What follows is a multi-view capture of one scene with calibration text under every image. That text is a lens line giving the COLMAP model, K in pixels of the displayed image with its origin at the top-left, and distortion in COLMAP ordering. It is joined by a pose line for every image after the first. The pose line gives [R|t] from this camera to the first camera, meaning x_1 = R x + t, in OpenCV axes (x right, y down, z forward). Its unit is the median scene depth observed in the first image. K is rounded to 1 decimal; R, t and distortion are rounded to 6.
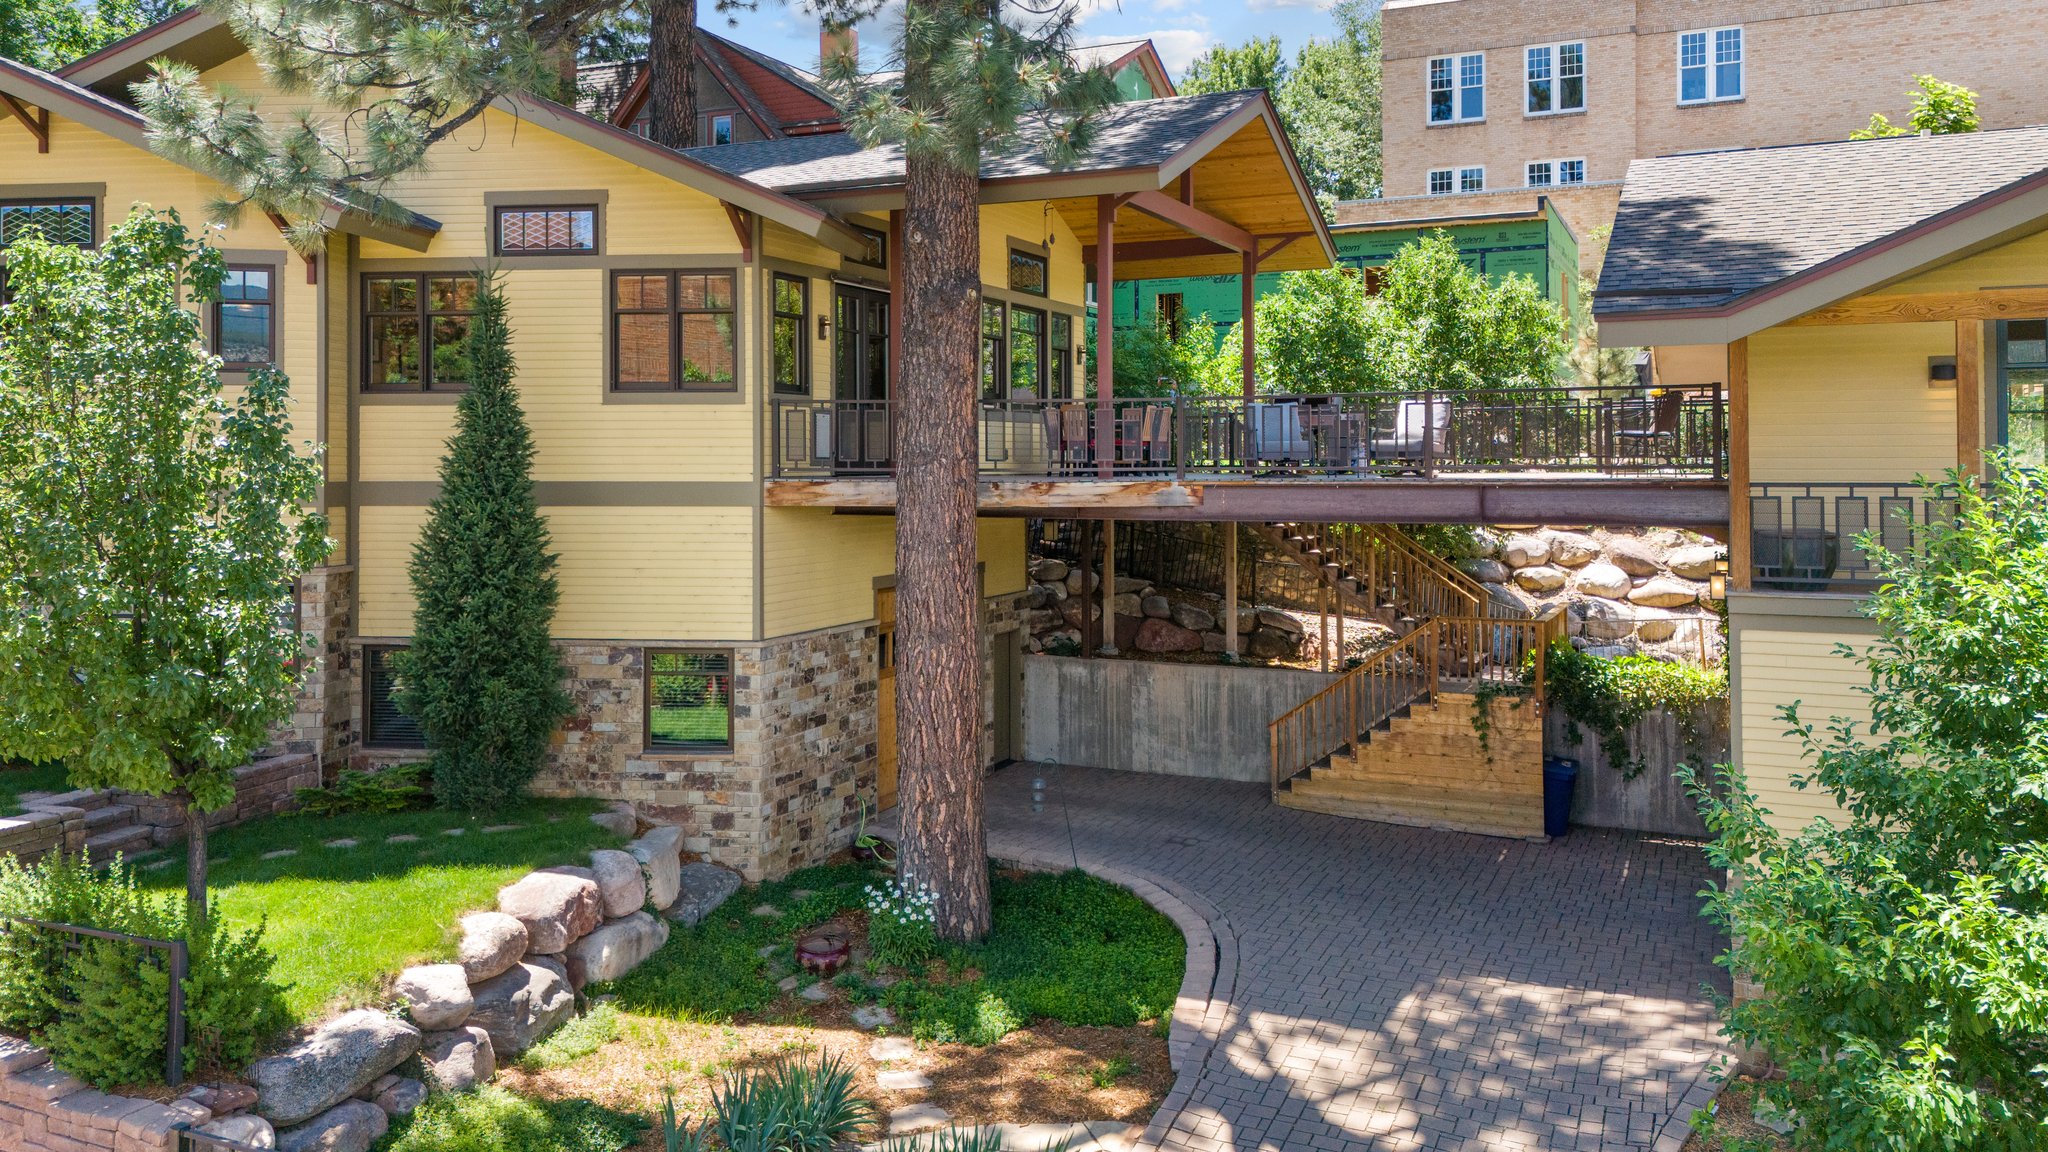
lens RADIAL K [[1527.4, 0, 1020.4], [0, 1527.4, 571.0], [0, 0, 1]] dist [0.006527, 0.001011]
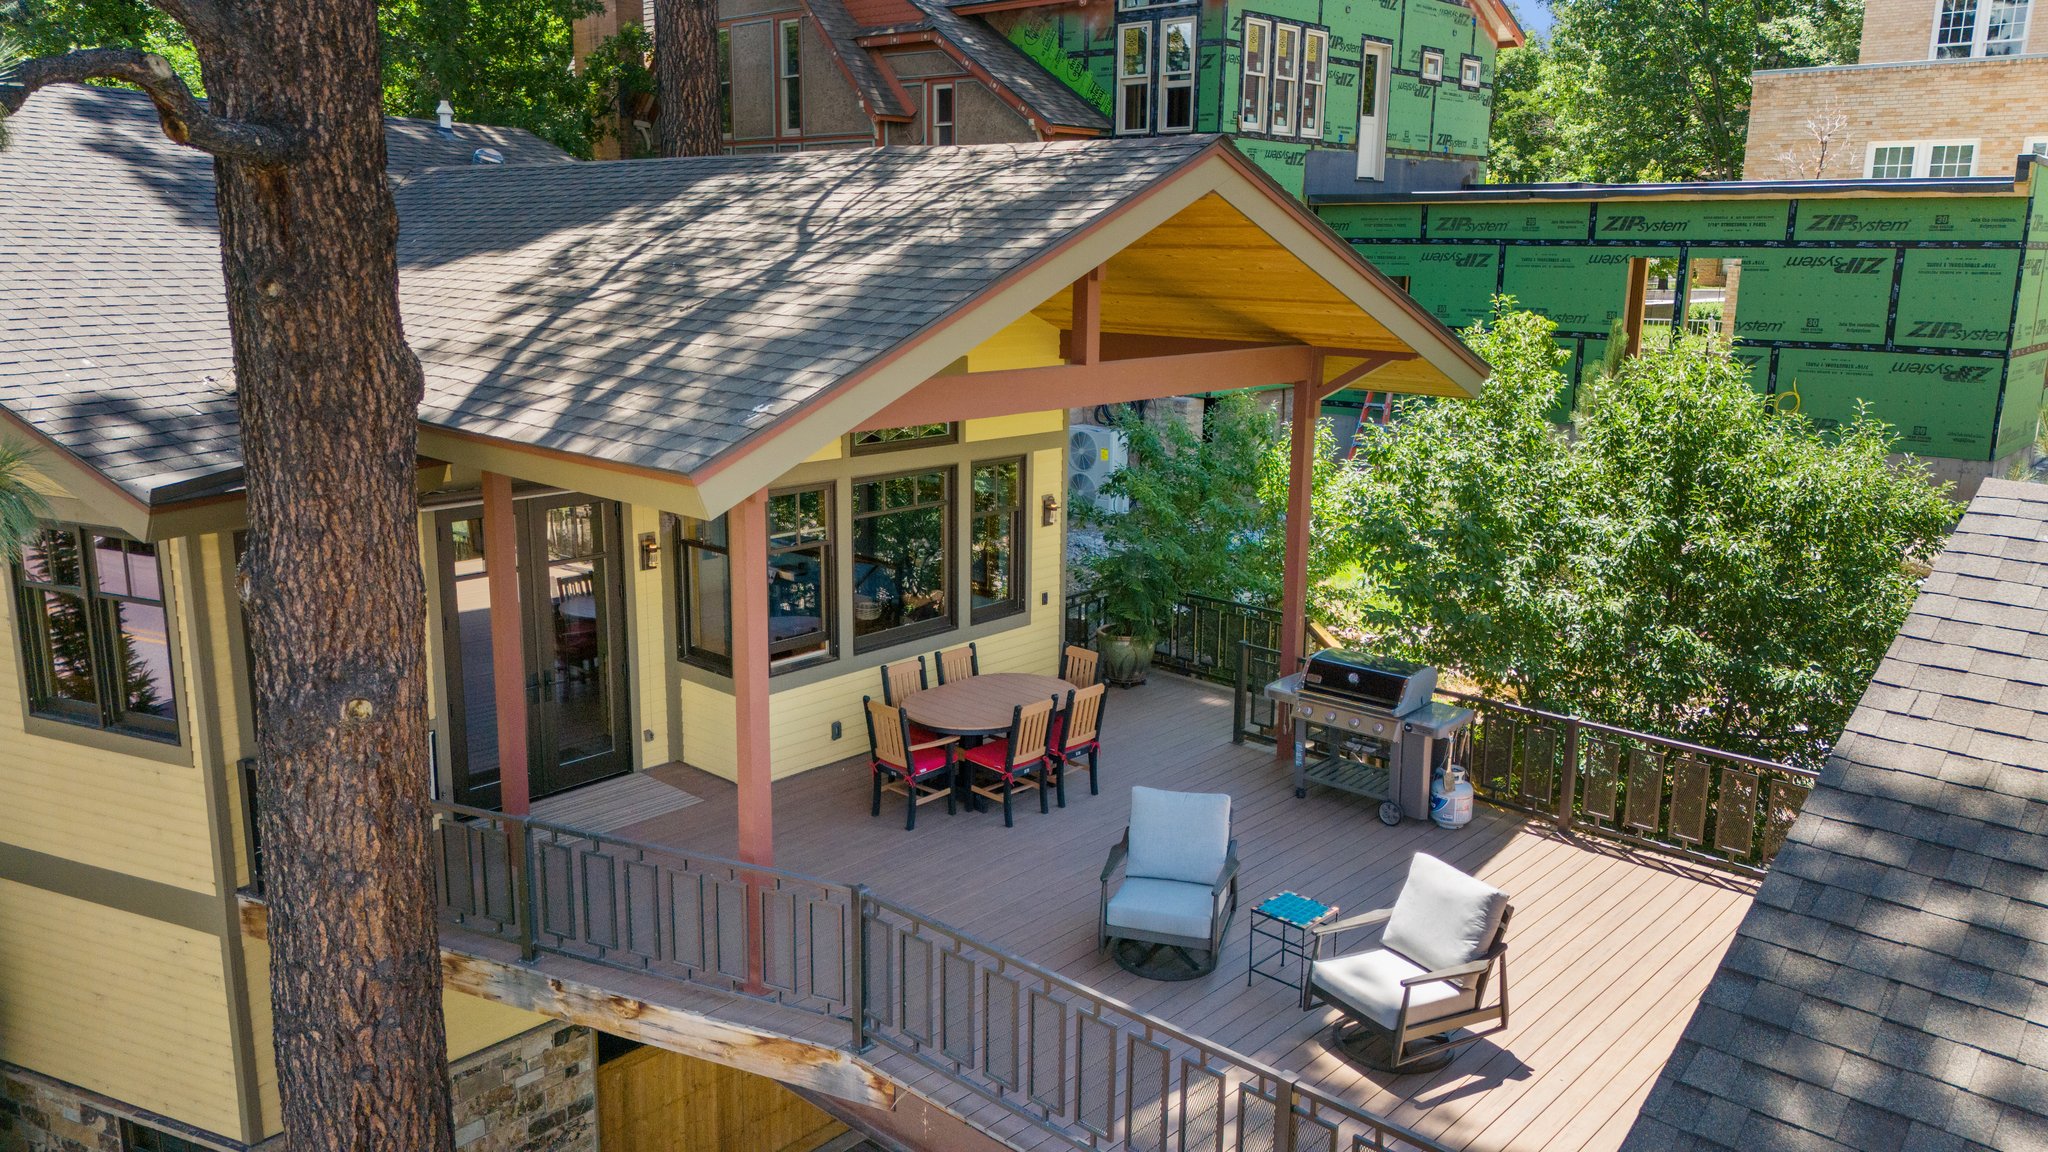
lens RADIAL K [[1527.4, 0, 1028.8], [0, 1527.4, 578.8], [0, 0, 1]] dist [0.006527, 0.001011]
pose [[0.953437, 0.074448, -0.292260, 0.272900], [-0.029738, 0.987538, 0.154546, -0.270059], [0.300123, -0.138659, 0.943769, 0.550551]]
